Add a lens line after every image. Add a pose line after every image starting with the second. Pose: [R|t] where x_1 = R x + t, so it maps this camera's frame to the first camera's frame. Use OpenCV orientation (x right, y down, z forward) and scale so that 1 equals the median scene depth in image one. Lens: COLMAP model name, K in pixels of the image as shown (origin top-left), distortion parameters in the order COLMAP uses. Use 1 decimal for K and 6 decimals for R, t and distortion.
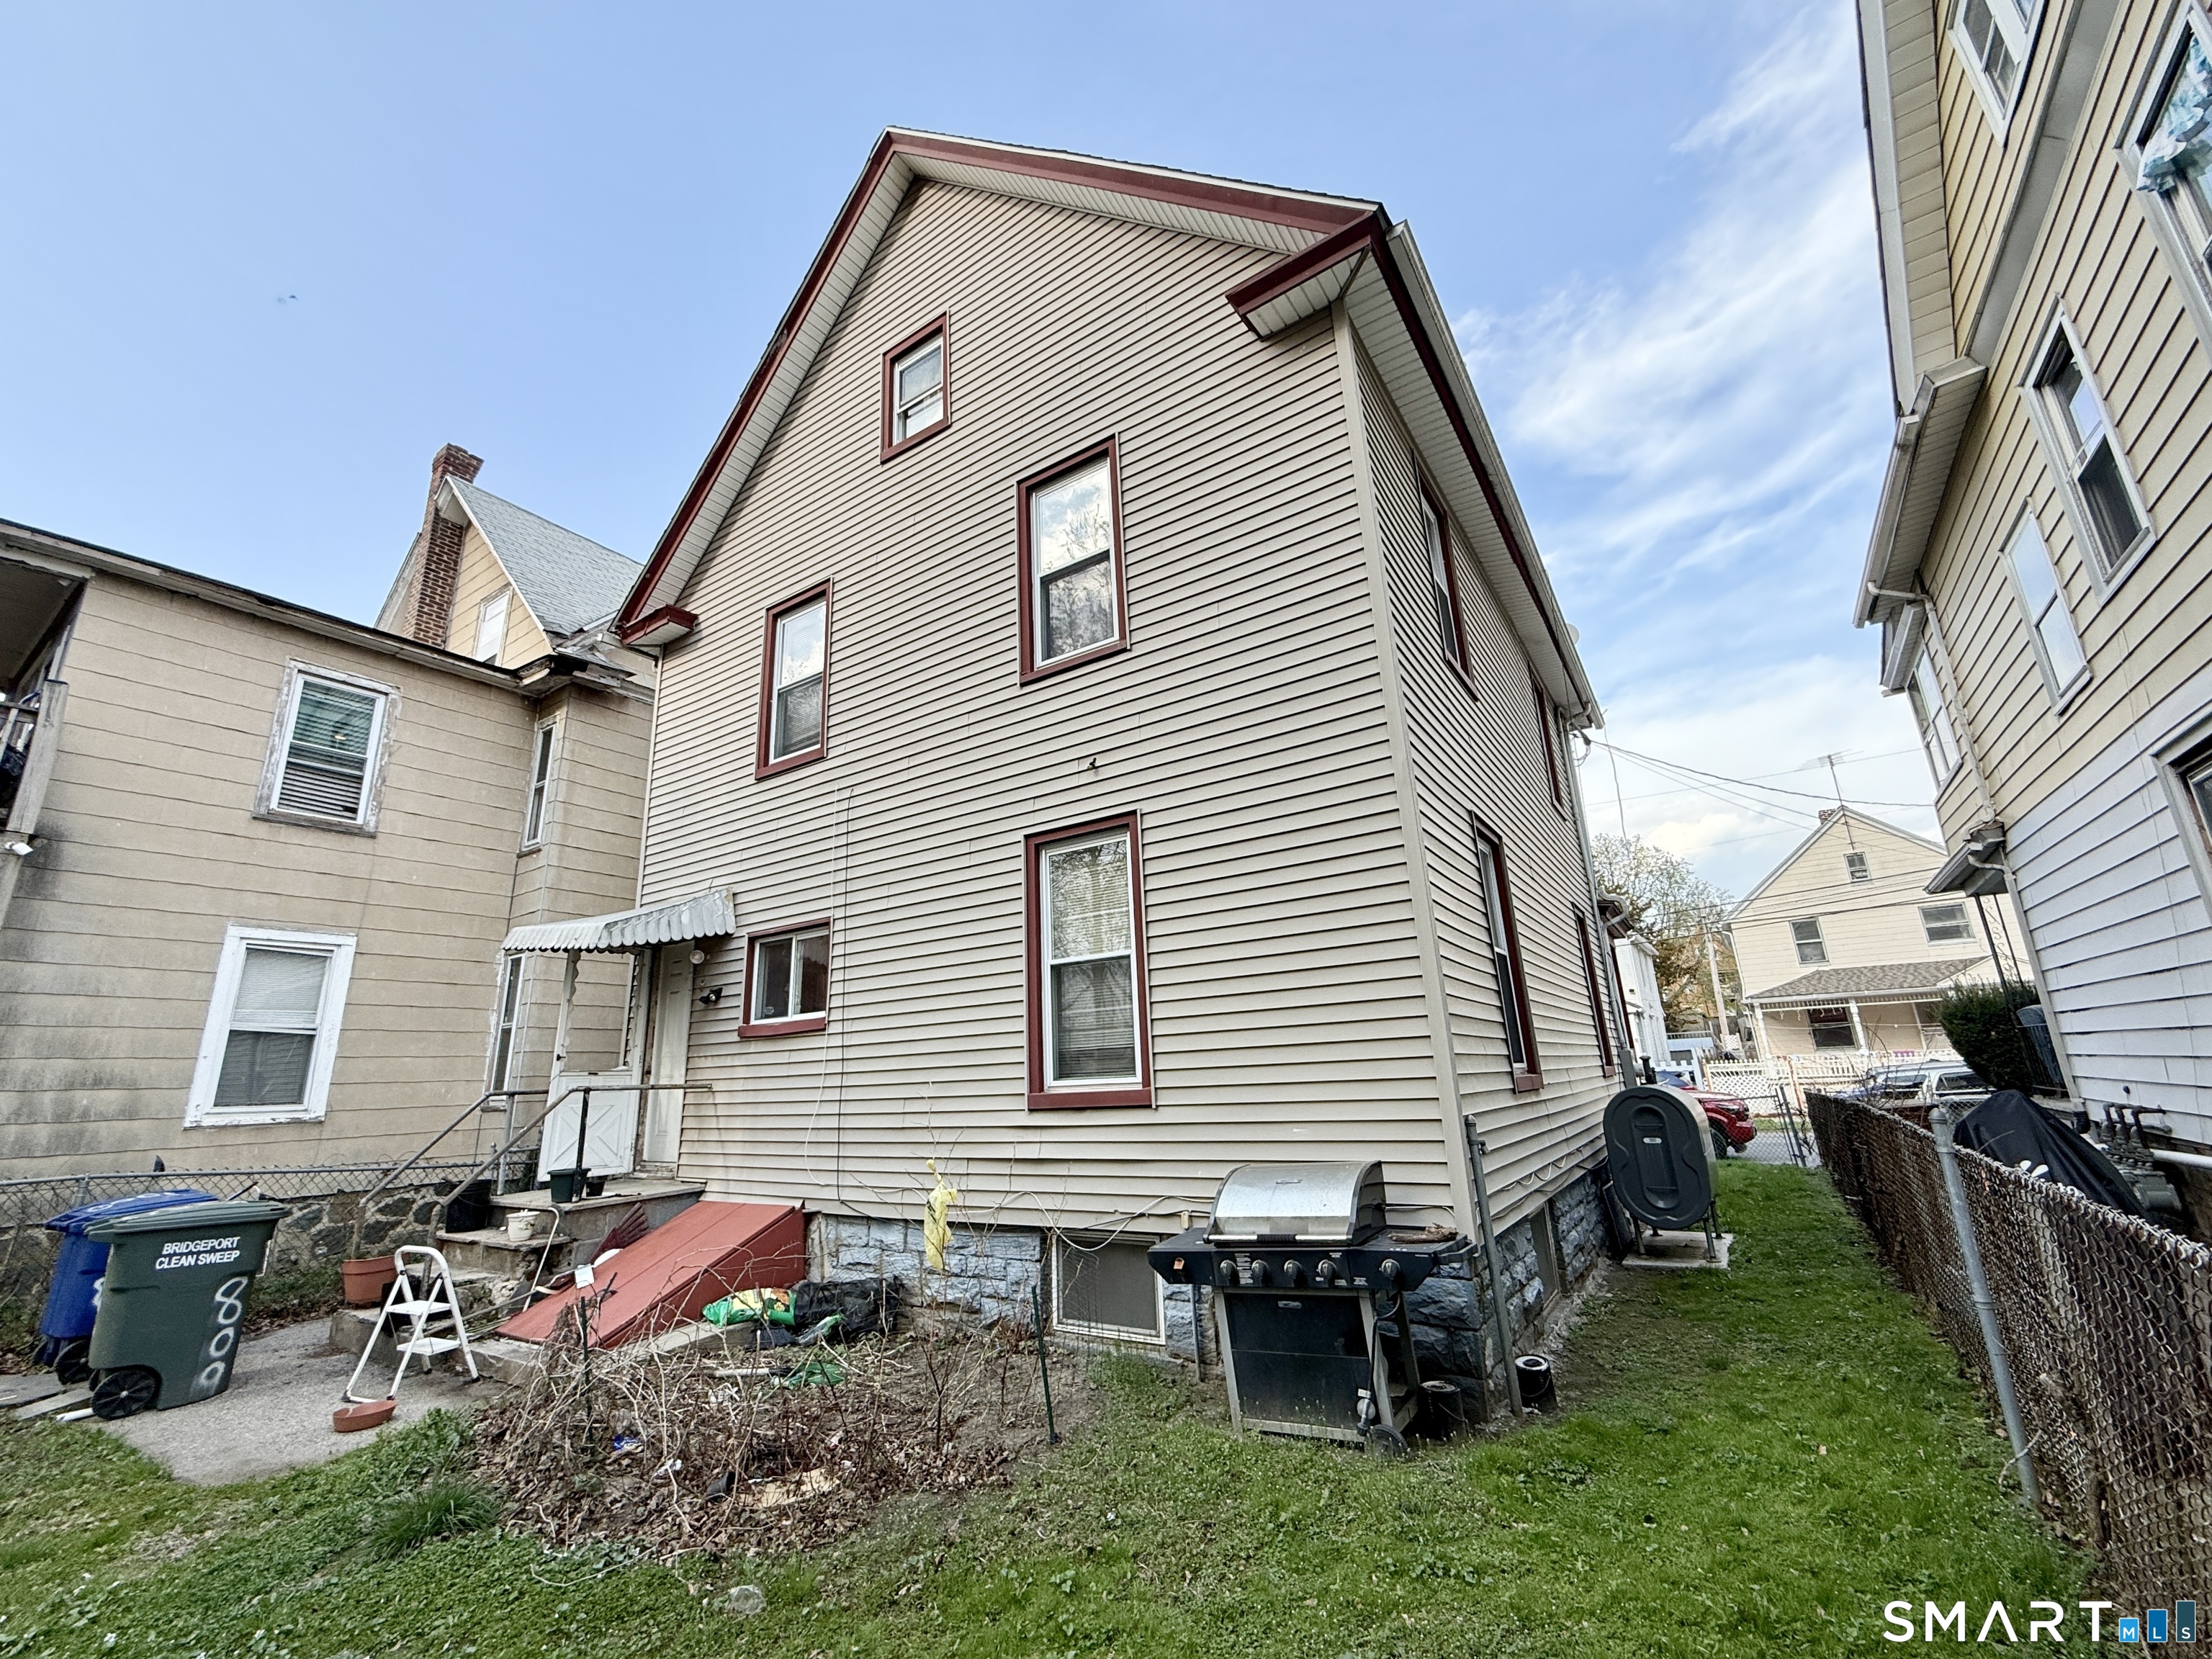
lens RADIAL K [[903.1, 0, 1106.0], [0, 903.1, 829.5], [0, 0, 1]] dist [0.000300, 0.000016]
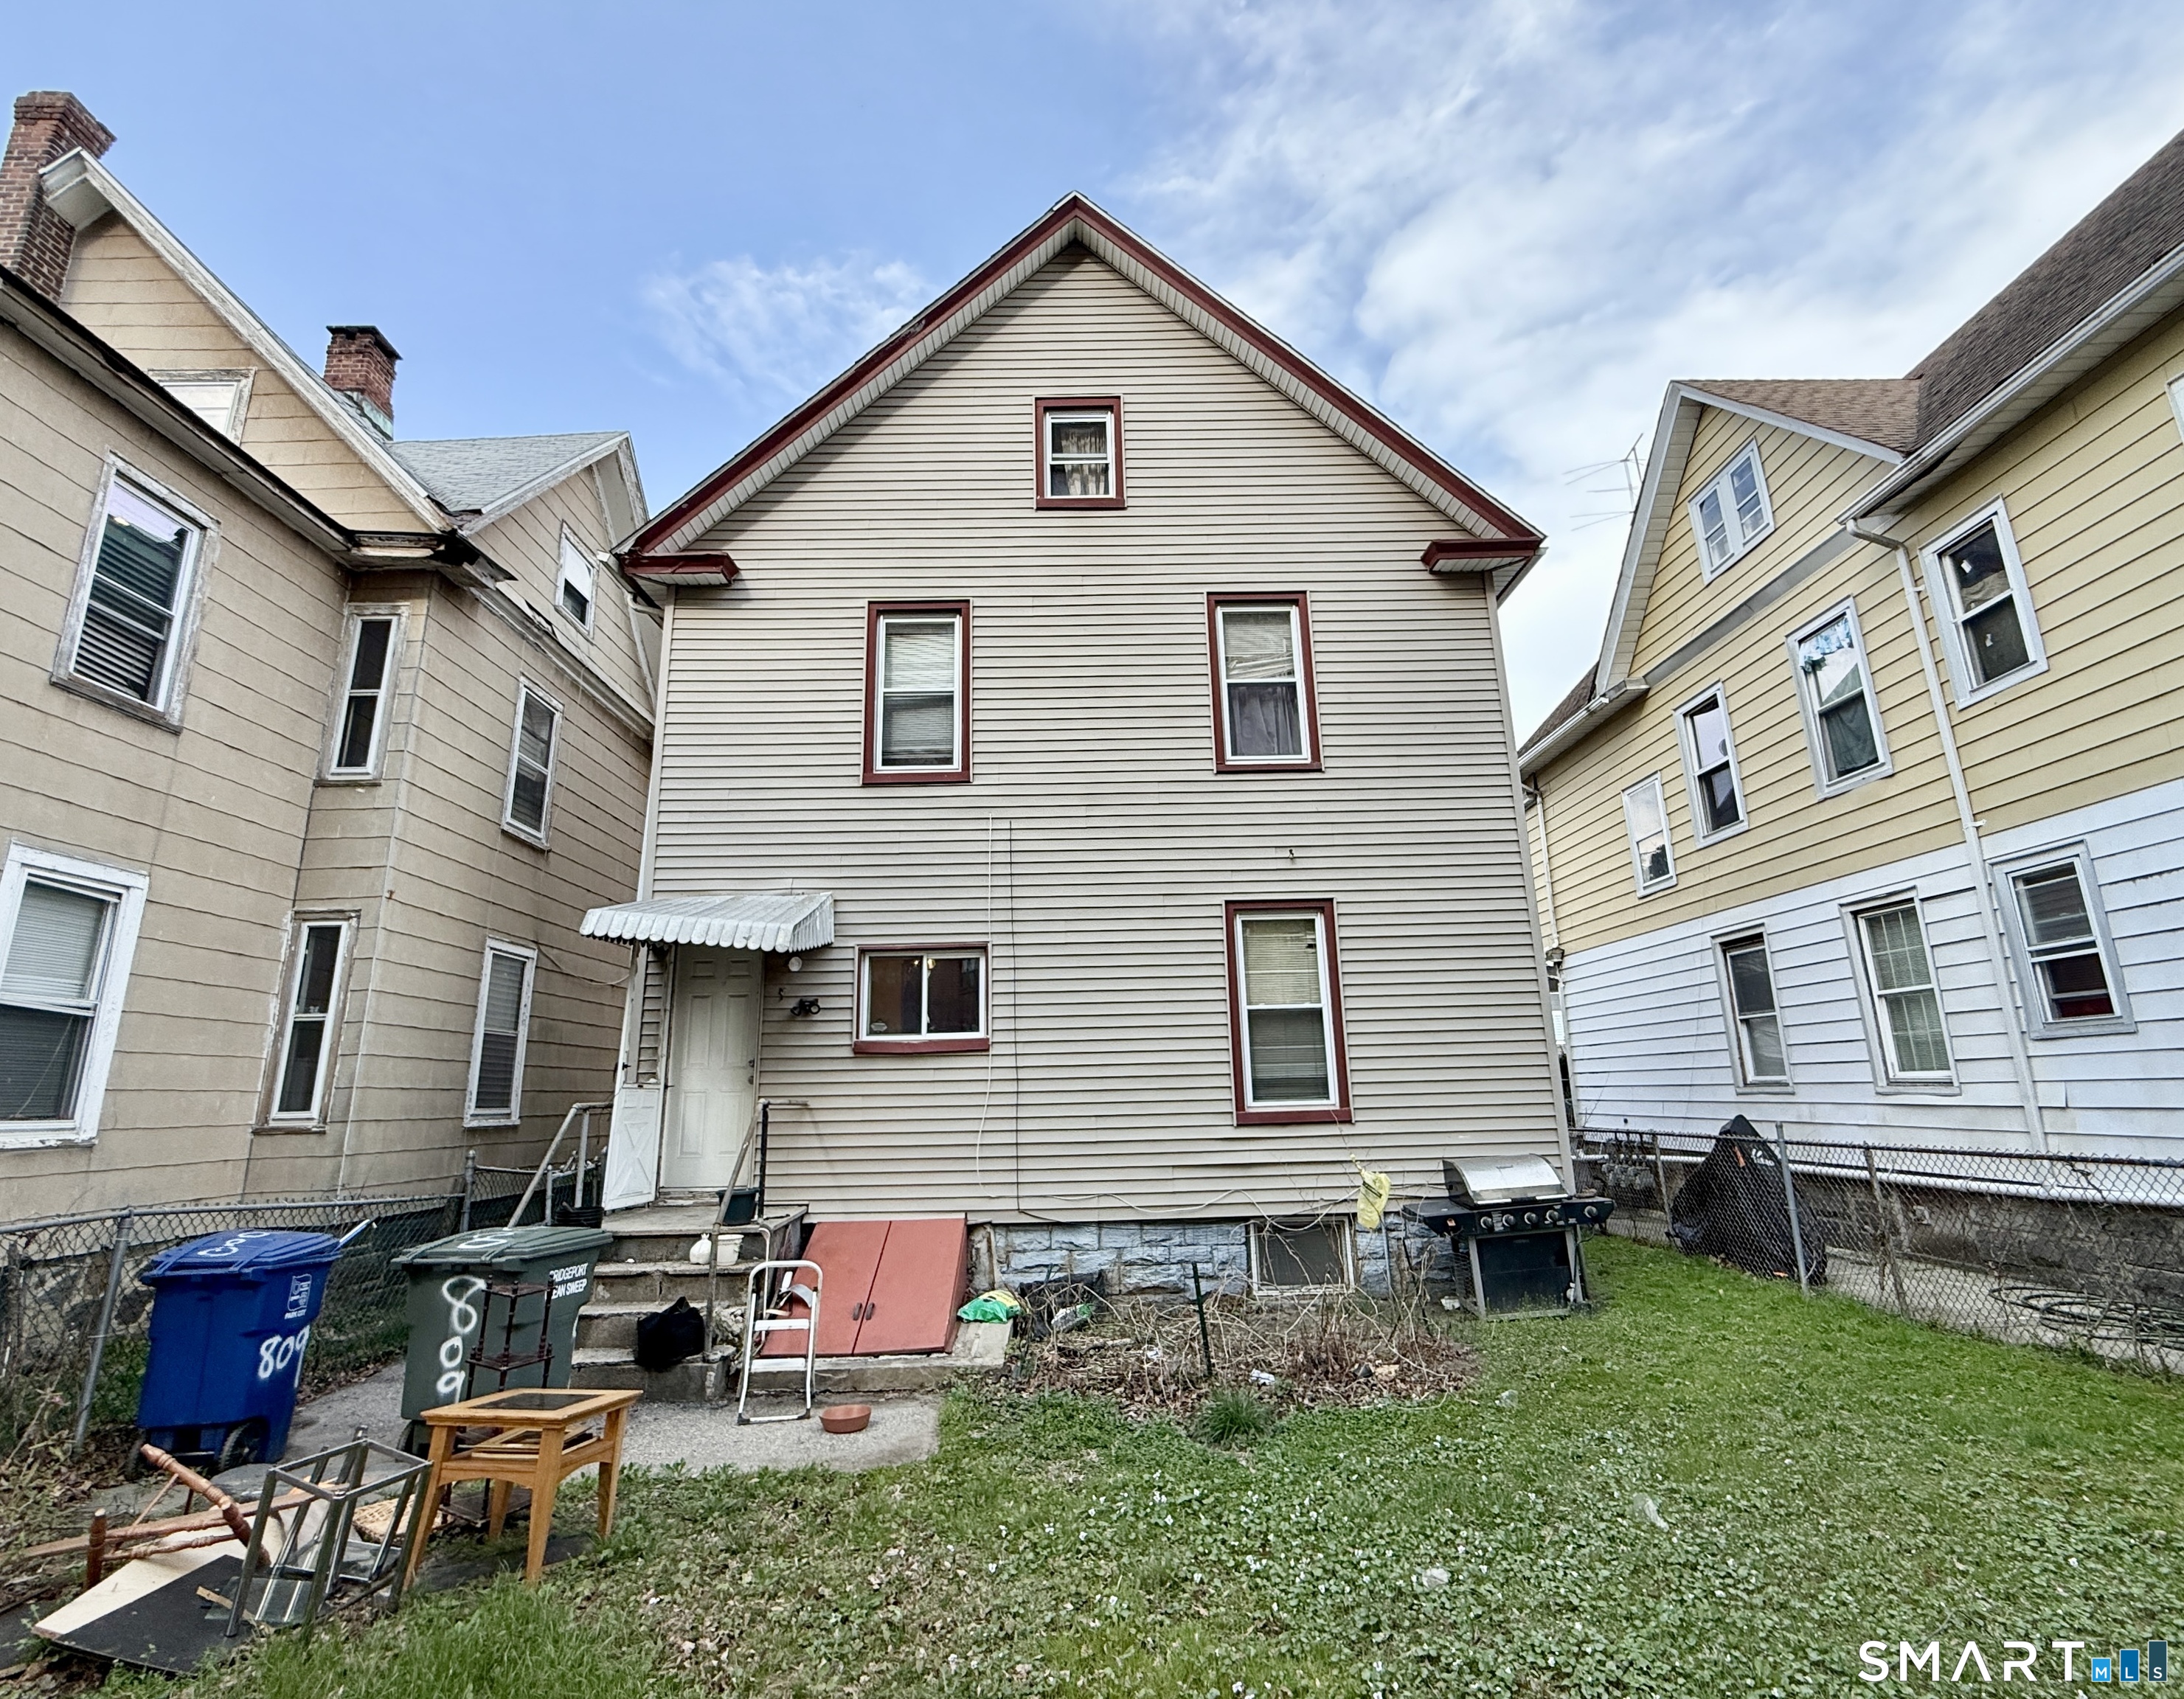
lens RADIAL K [[1044.6, 0, 1088.8], [0, 1044.6, 824.5], [0, 0, 1]] dist [0.000056, -0.000587]
pose [[0.822669, 0.164100, 0.544323, -0.925284], [-0.161760, 0.985427, -0.052604, 0.008320], [-0.545023, -0.044773, 0.837225, -0.066010]]
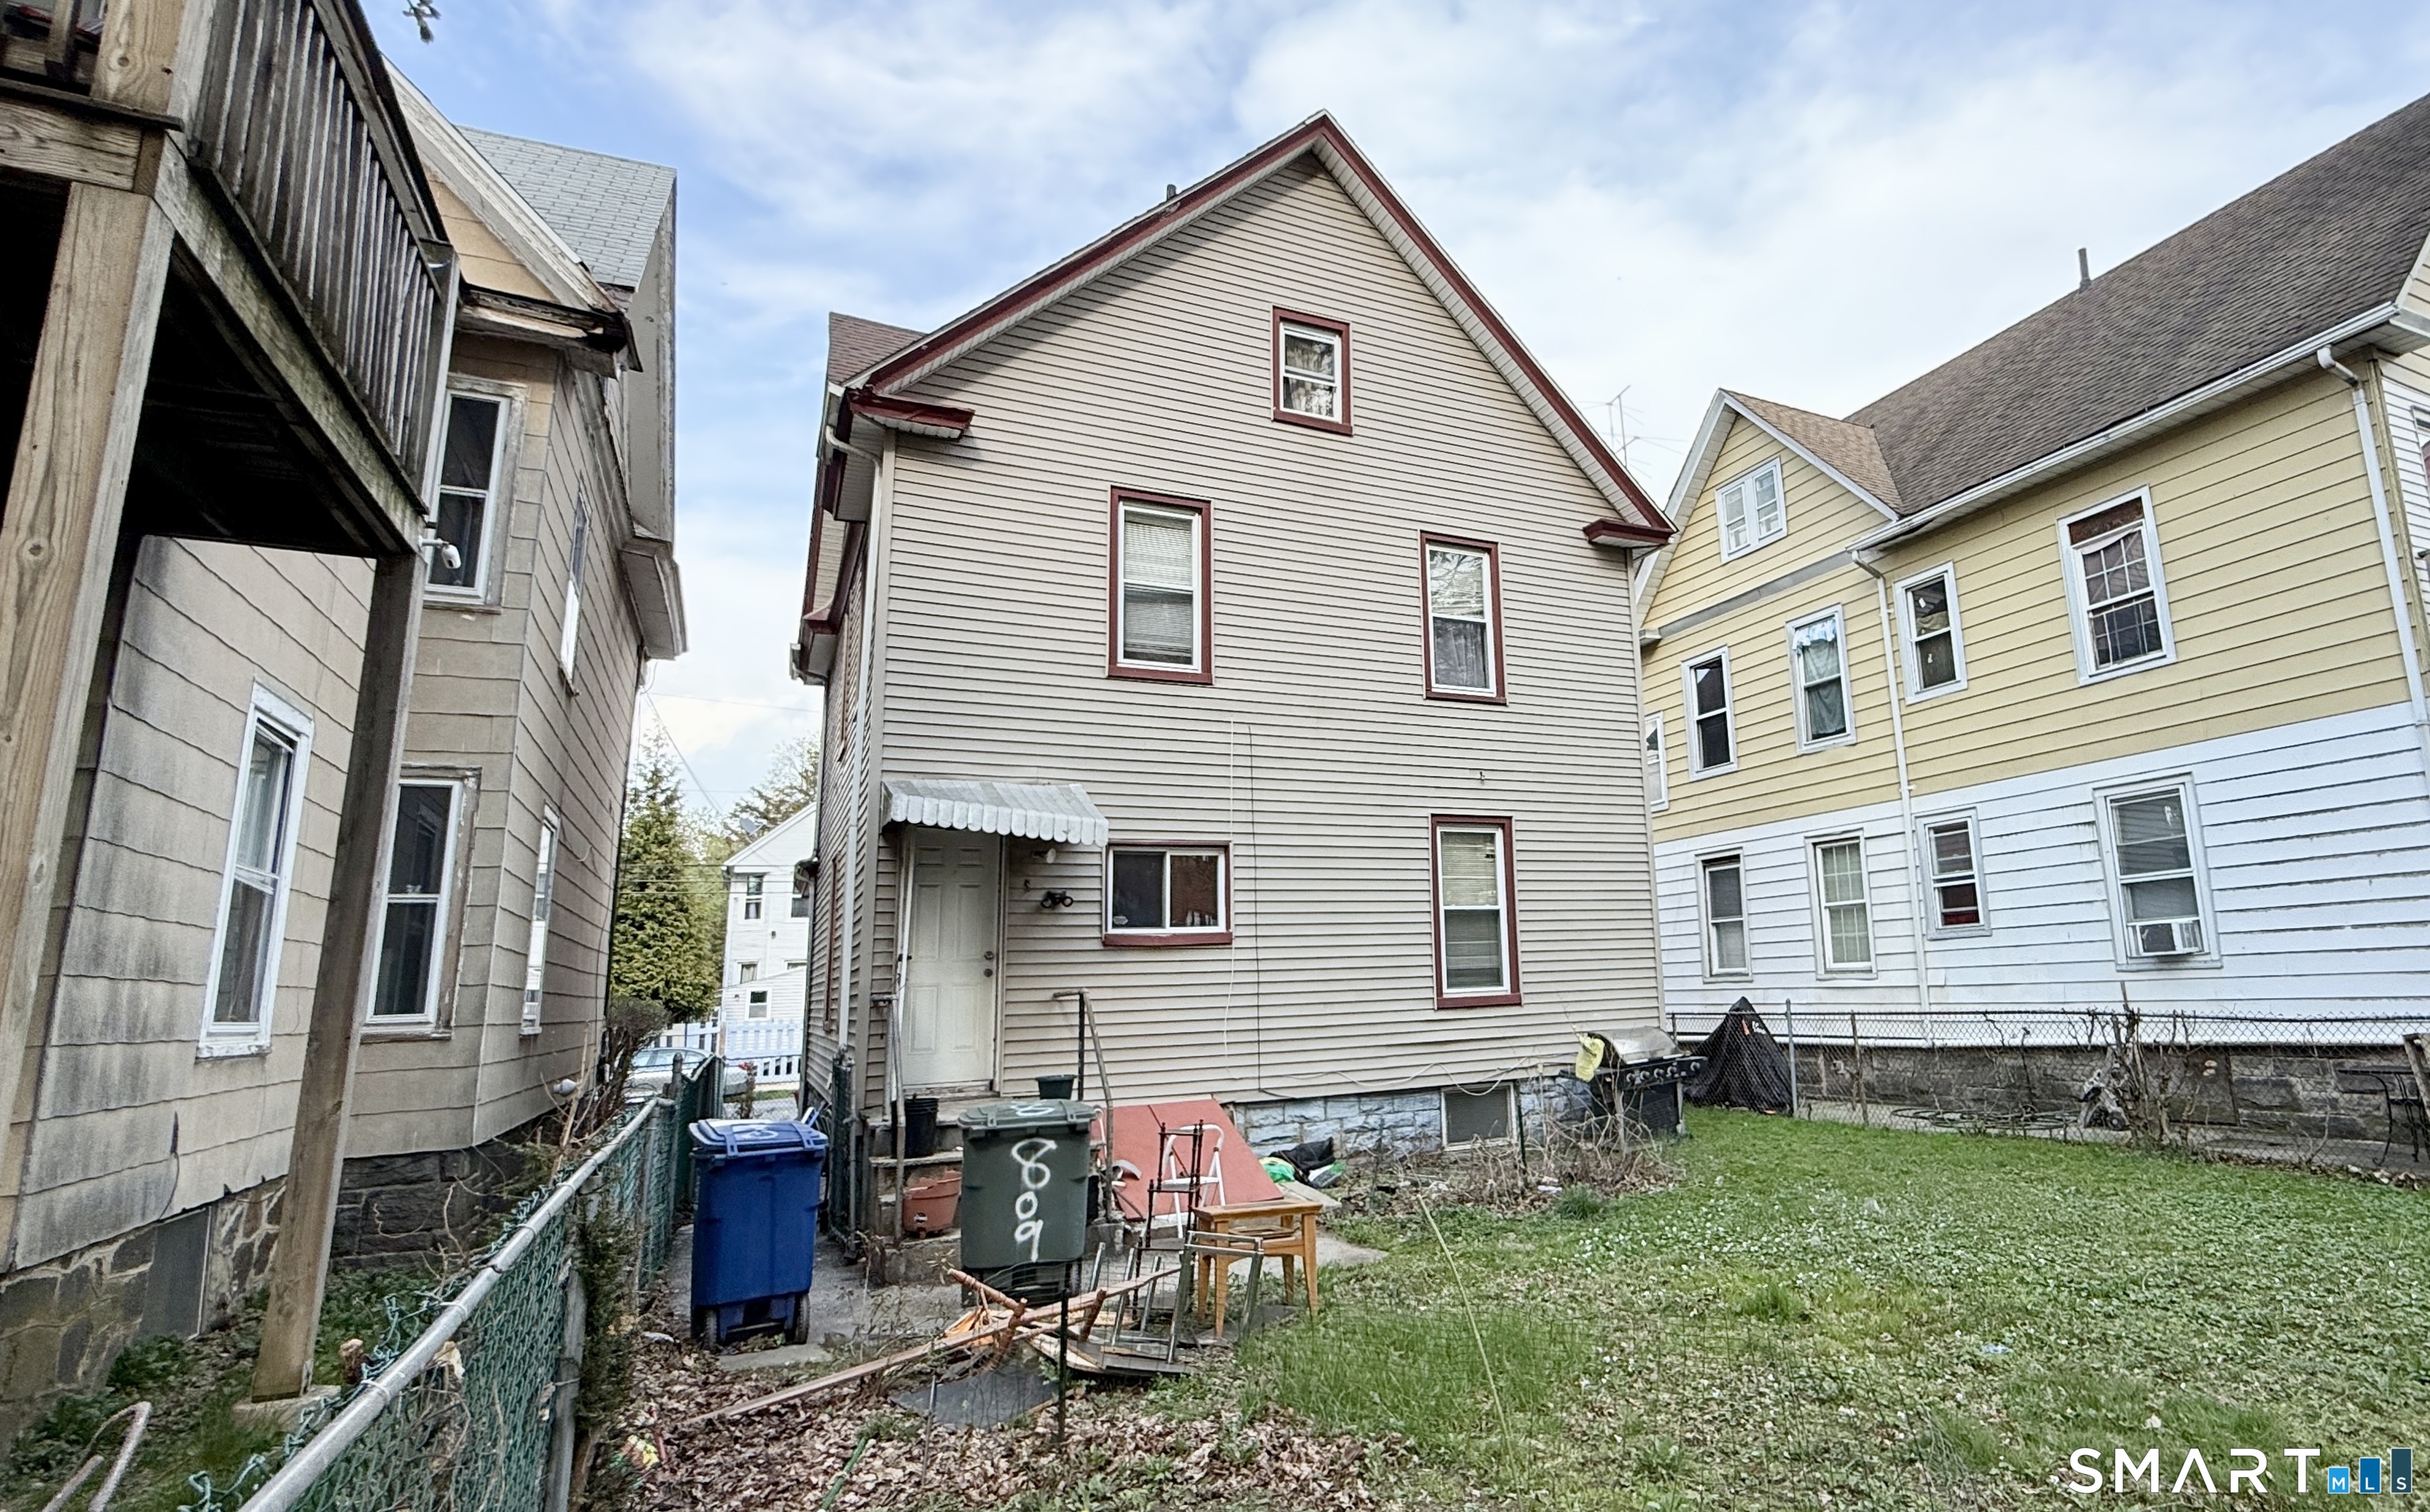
lens RADIAL K [[1245.7, 0, 1450.2], [0, 1245.7, 742.1], [0, 0, 1]] dist [-0.000858, -0.000273]
pose [[0.460067, 0.193023, 0.866649, -1.574237], [-0.218303, 0.970712, -0.100312, 0.076425], [-0.860629, -0.143041, 0.488730, 0.057213]]
